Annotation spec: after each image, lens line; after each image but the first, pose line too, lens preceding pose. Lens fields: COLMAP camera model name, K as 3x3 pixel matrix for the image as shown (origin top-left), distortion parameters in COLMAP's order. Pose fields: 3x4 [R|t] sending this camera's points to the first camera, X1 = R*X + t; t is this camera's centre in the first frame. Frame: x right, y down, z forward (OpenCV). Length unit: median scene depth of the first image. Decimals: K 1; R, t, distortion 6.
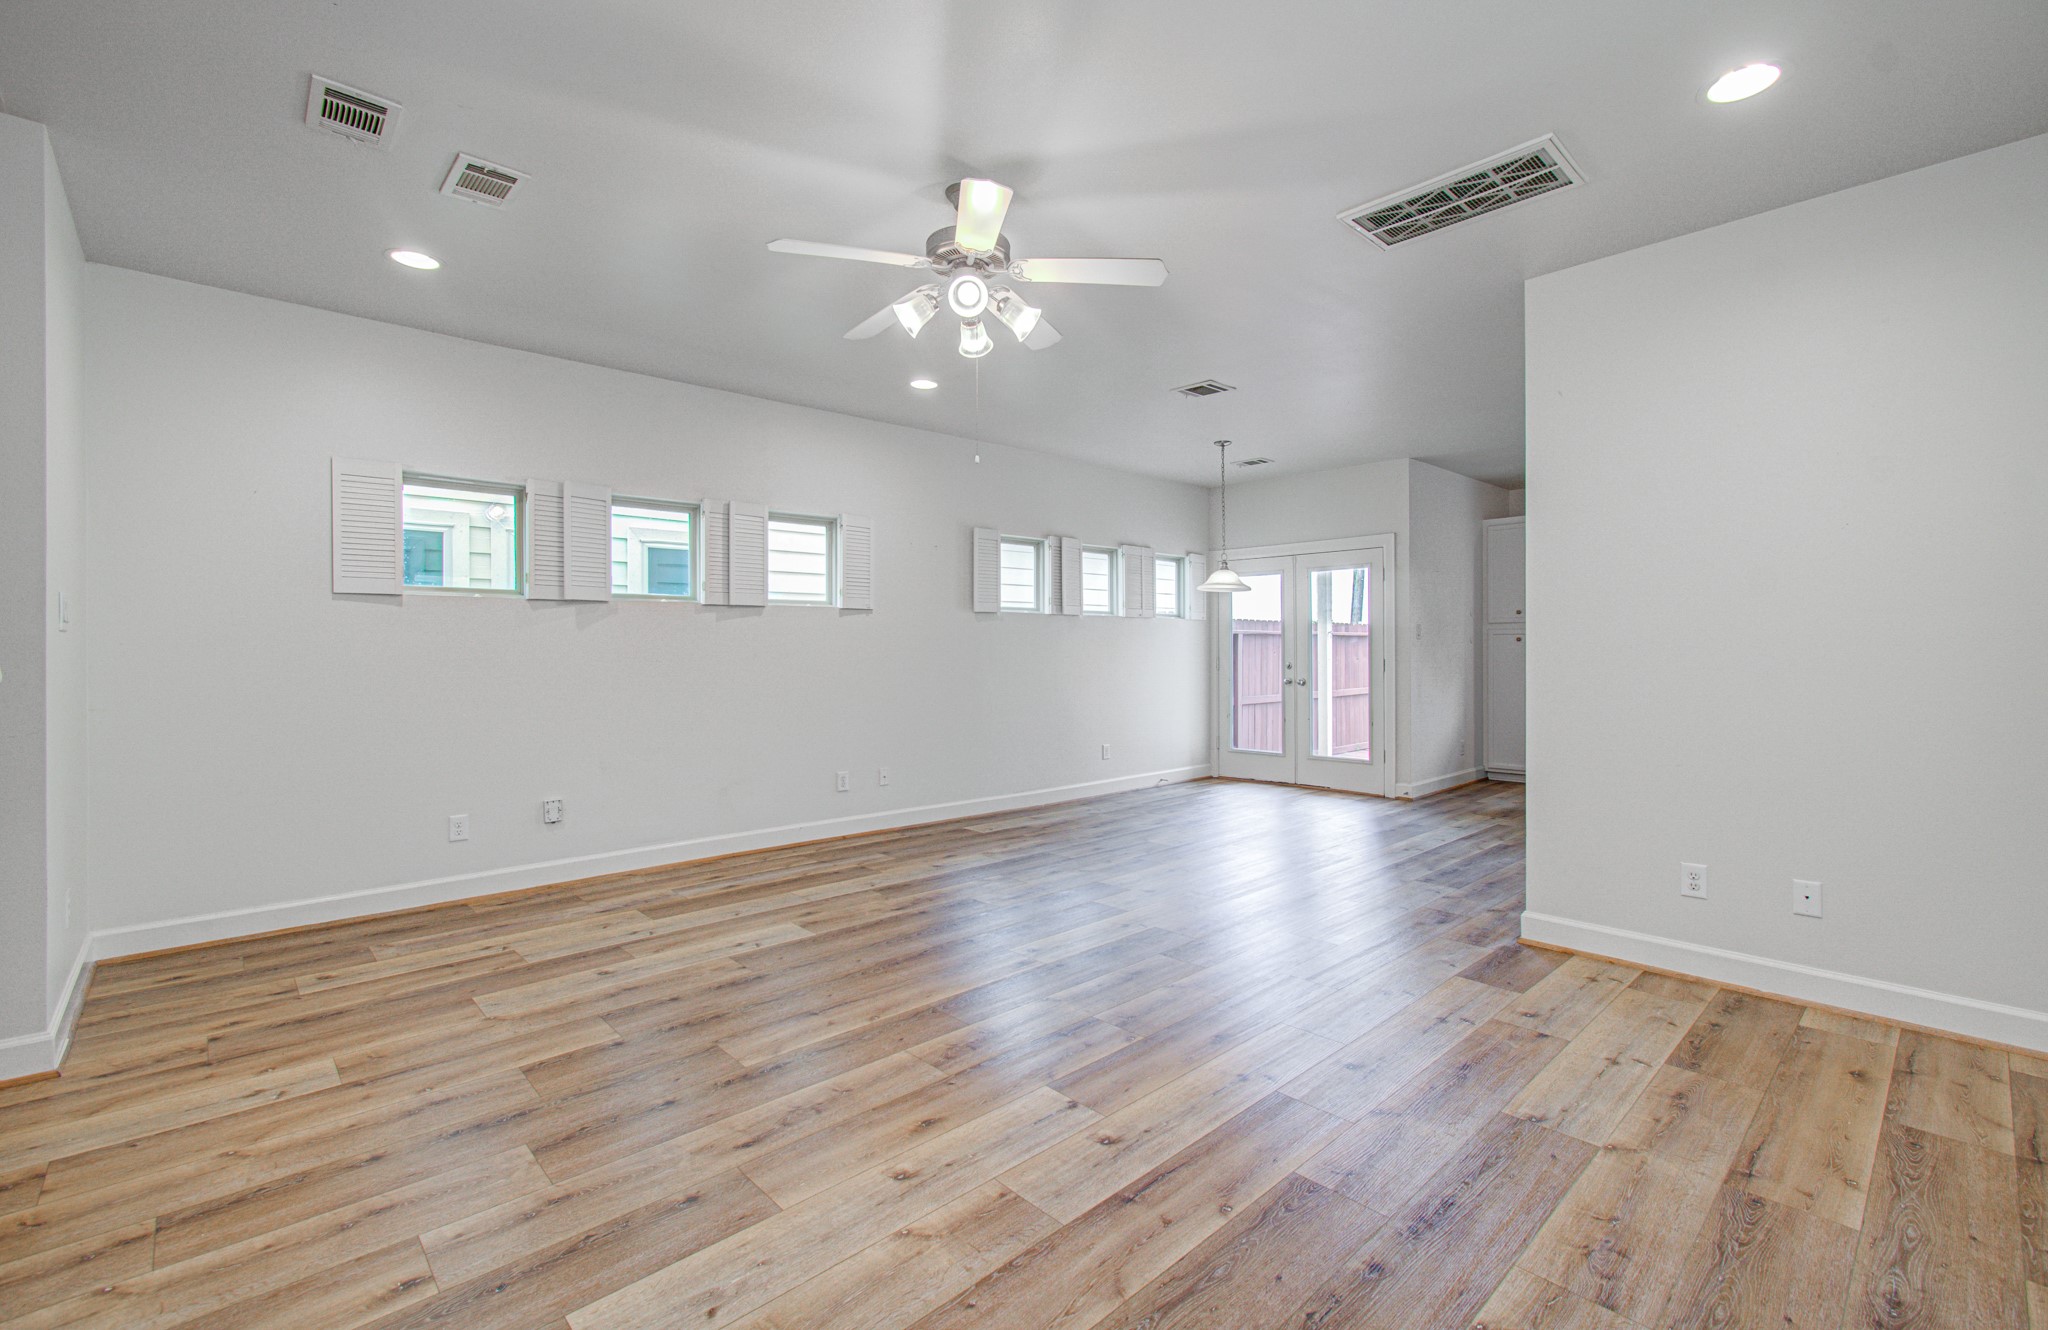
lens RADIAL K [[893.5, 0, 1058.7], [0, 893.5, 666.8], [0, 0, 1]] dist [-0.009490, 0.005881]
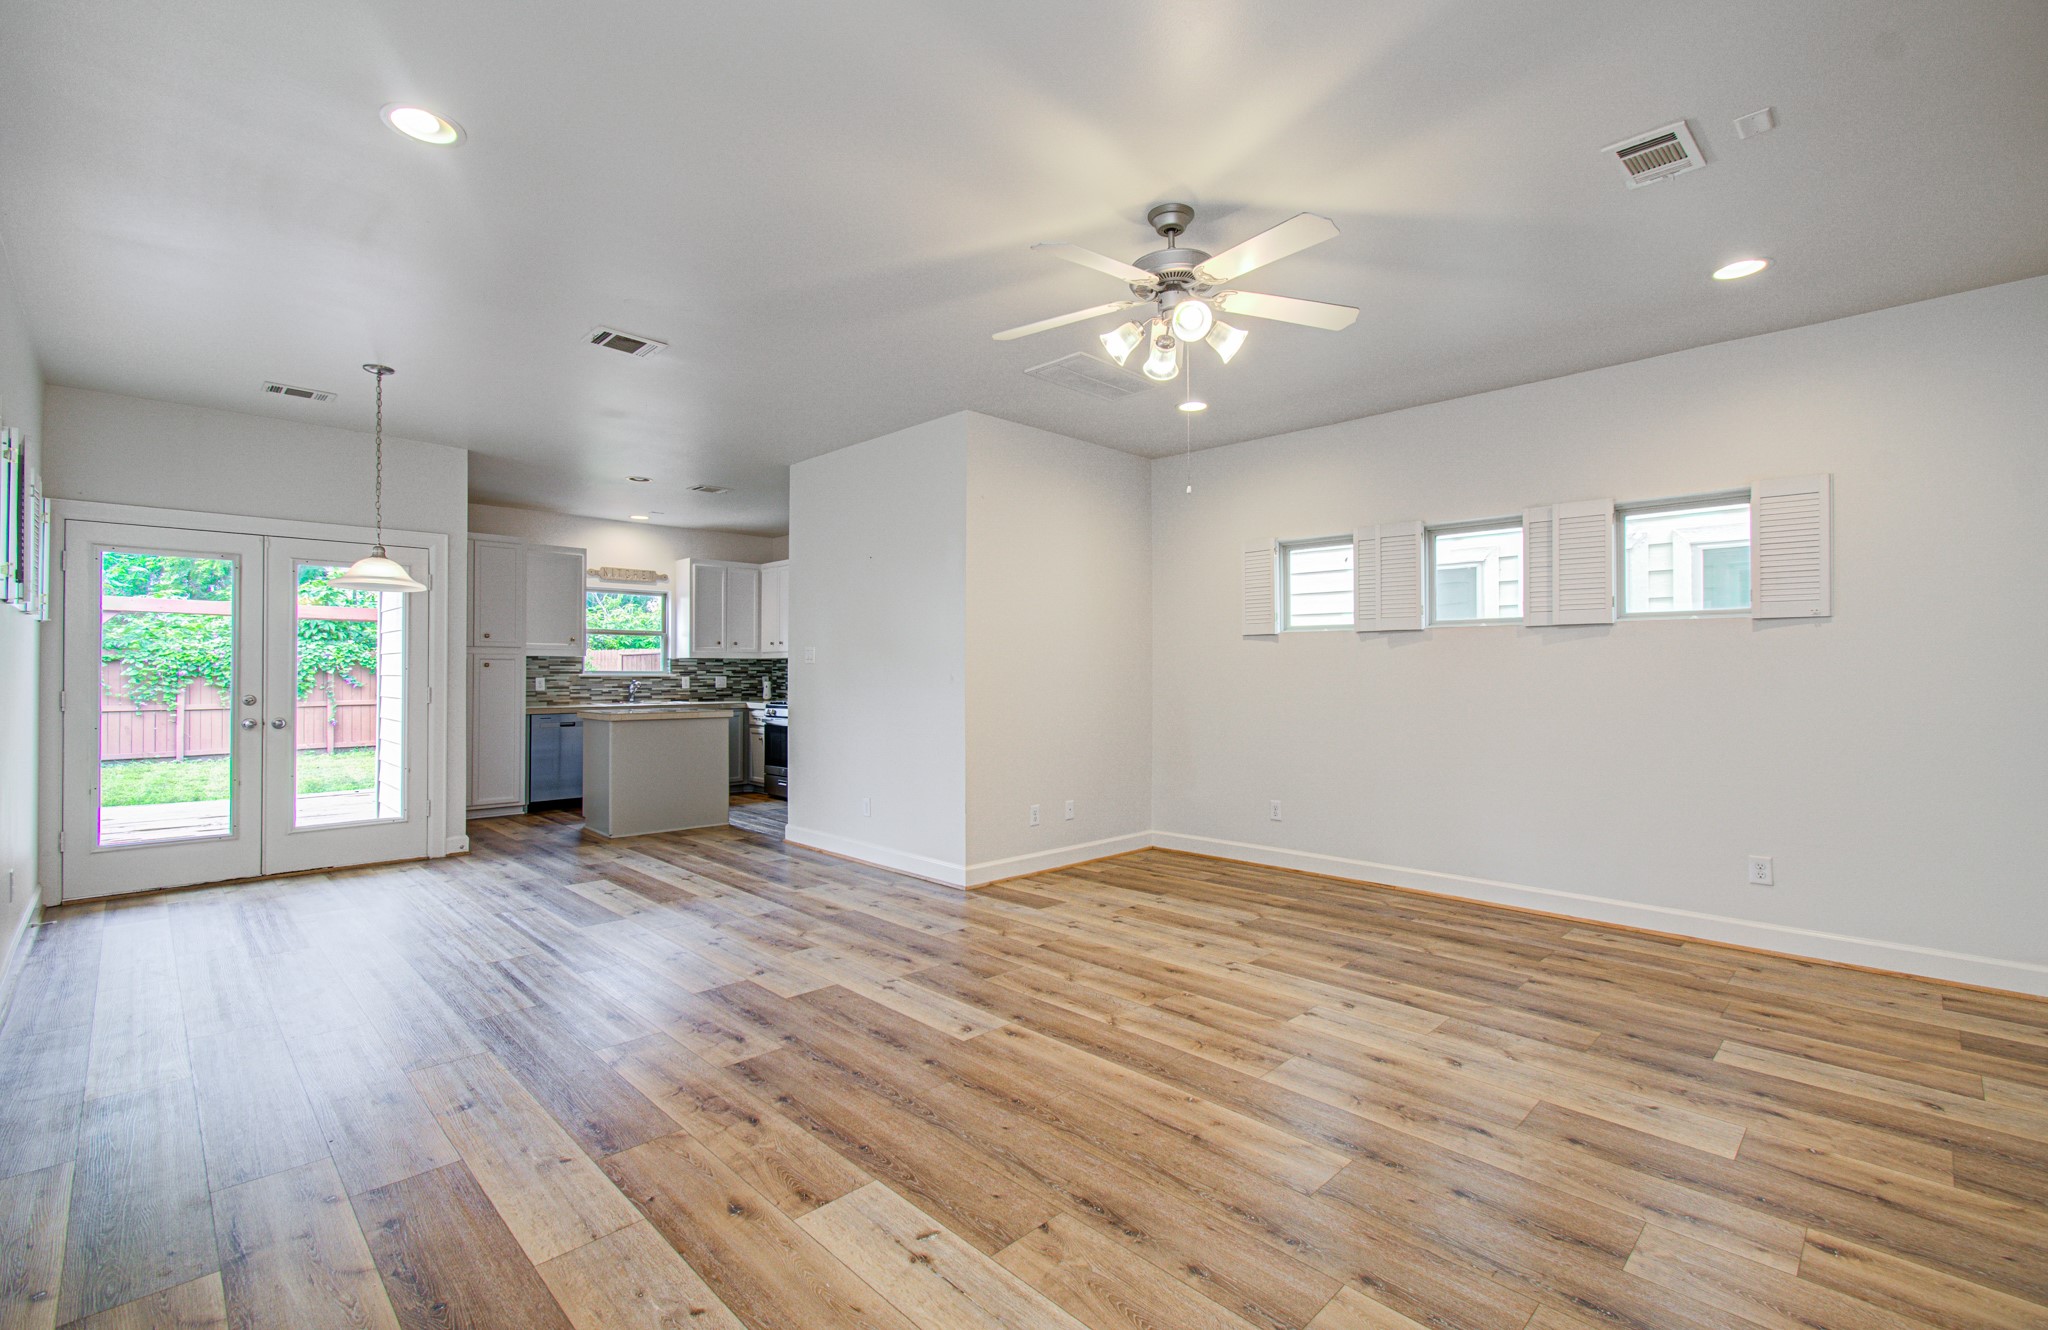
lens RADIAL K [[893.5, 0, 1013.7], [0, 893.5, 655.2], [0, 0, 1]] dist [-0.009490, 0.005881]
pose [[-0.009916, 0.024069, 0.999661, -0.953189], [0.019611, 0.999523, -0.023871, -0.015855], [-0.999759, 0.019367, -0.010383, 1.039506]]
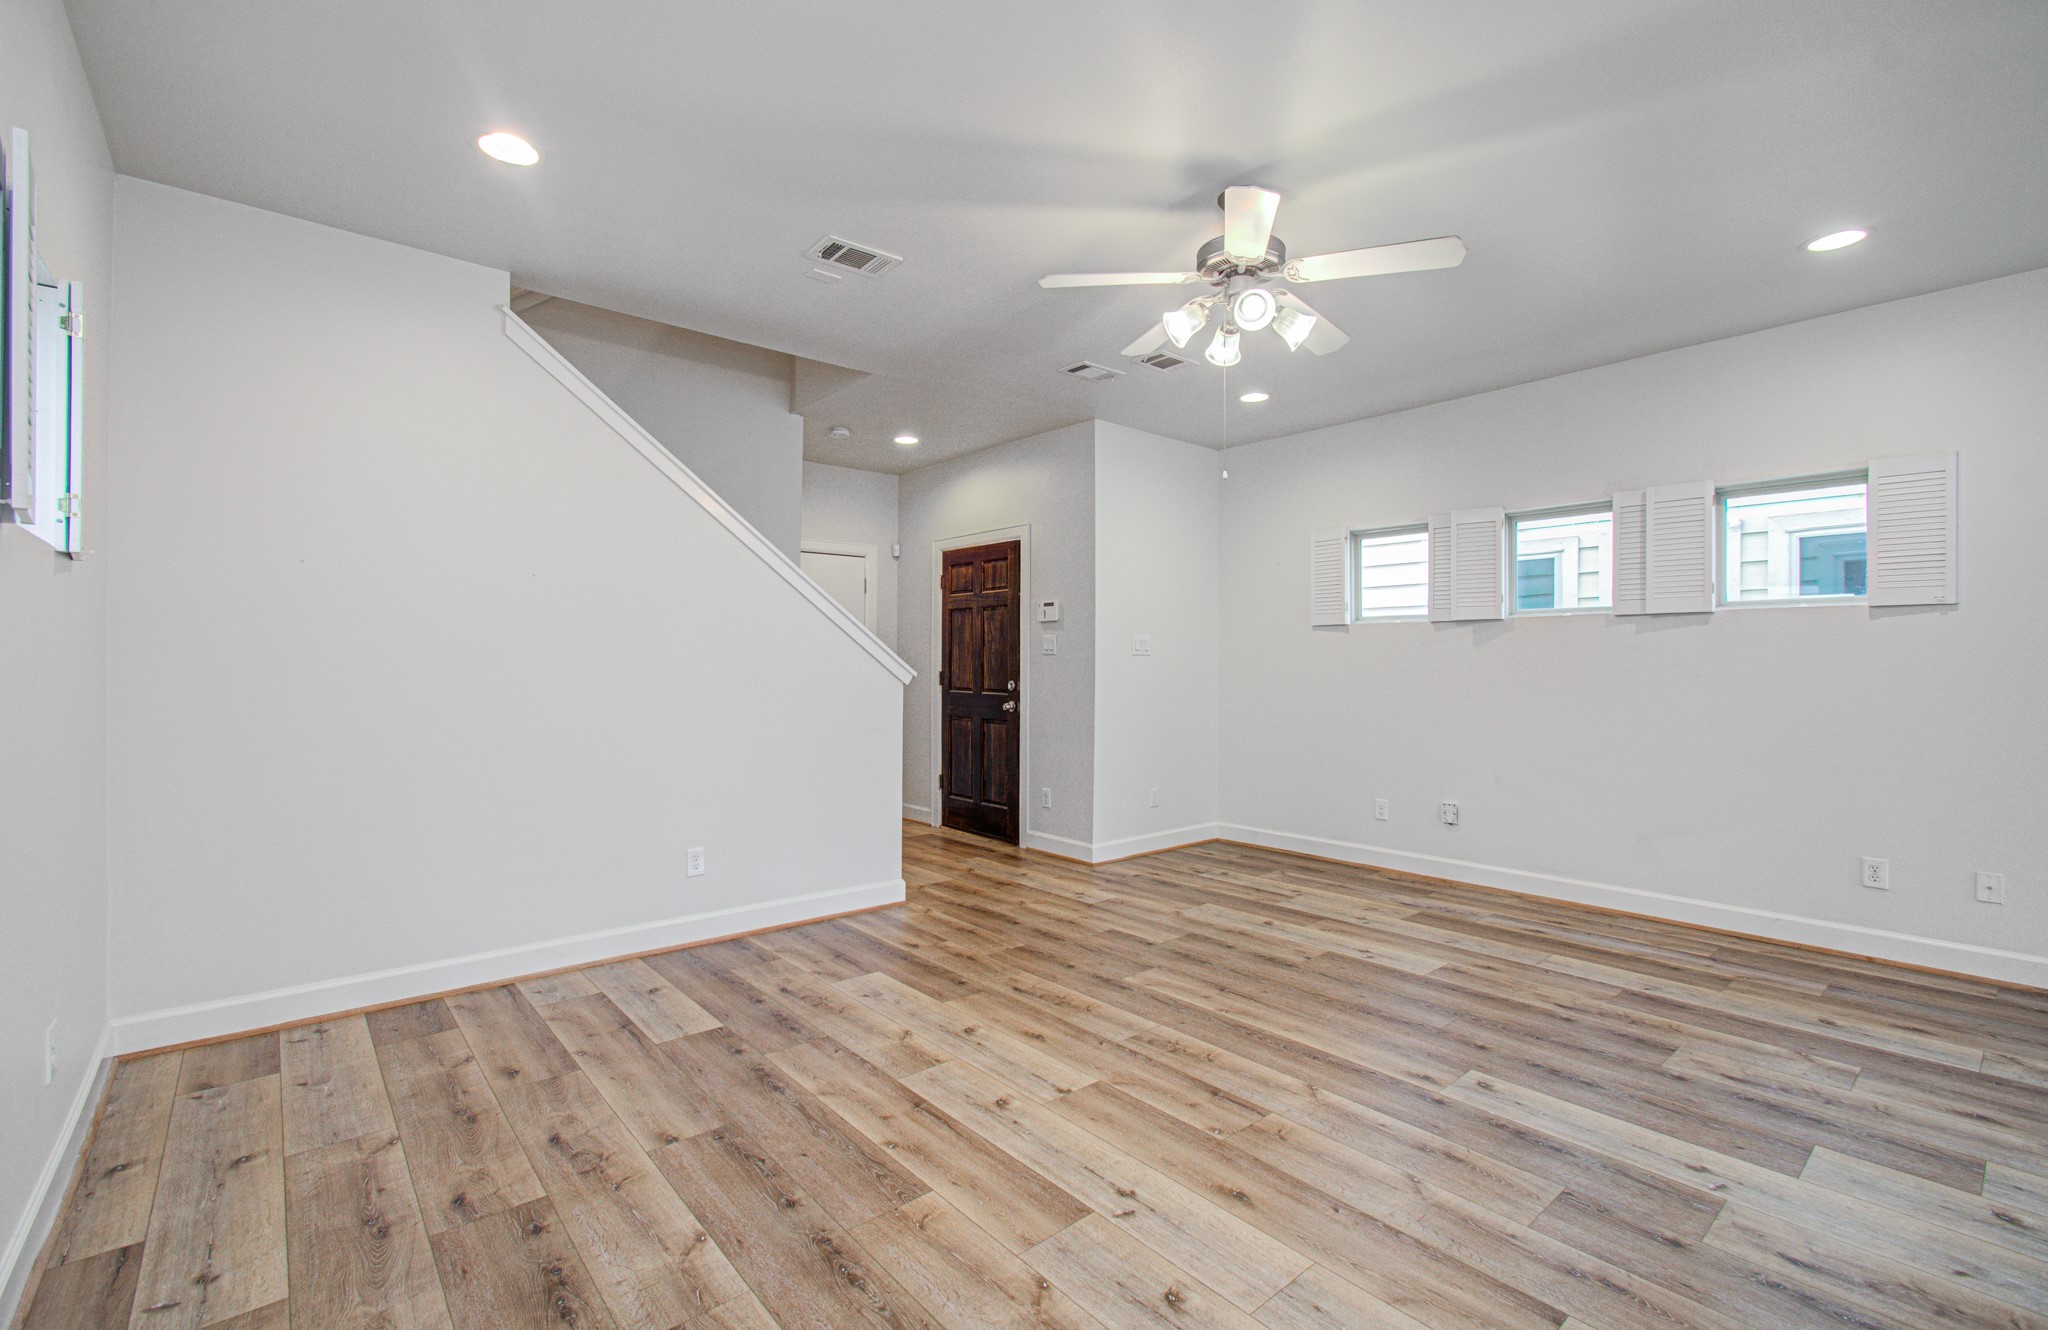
lens RADIAL K [[893.5, 0, 978.5], [0, 893.5, 654.9], [0, 0, 1]] dist [-0.009490, 0.005881]
pose [[-0.100200, -0.008459, -0.994931, 0.790617], [-0.022289, 0.999732, -0.006255, -0.018426], [0.994718, 0.021549, -0.100362, 0.714423]]
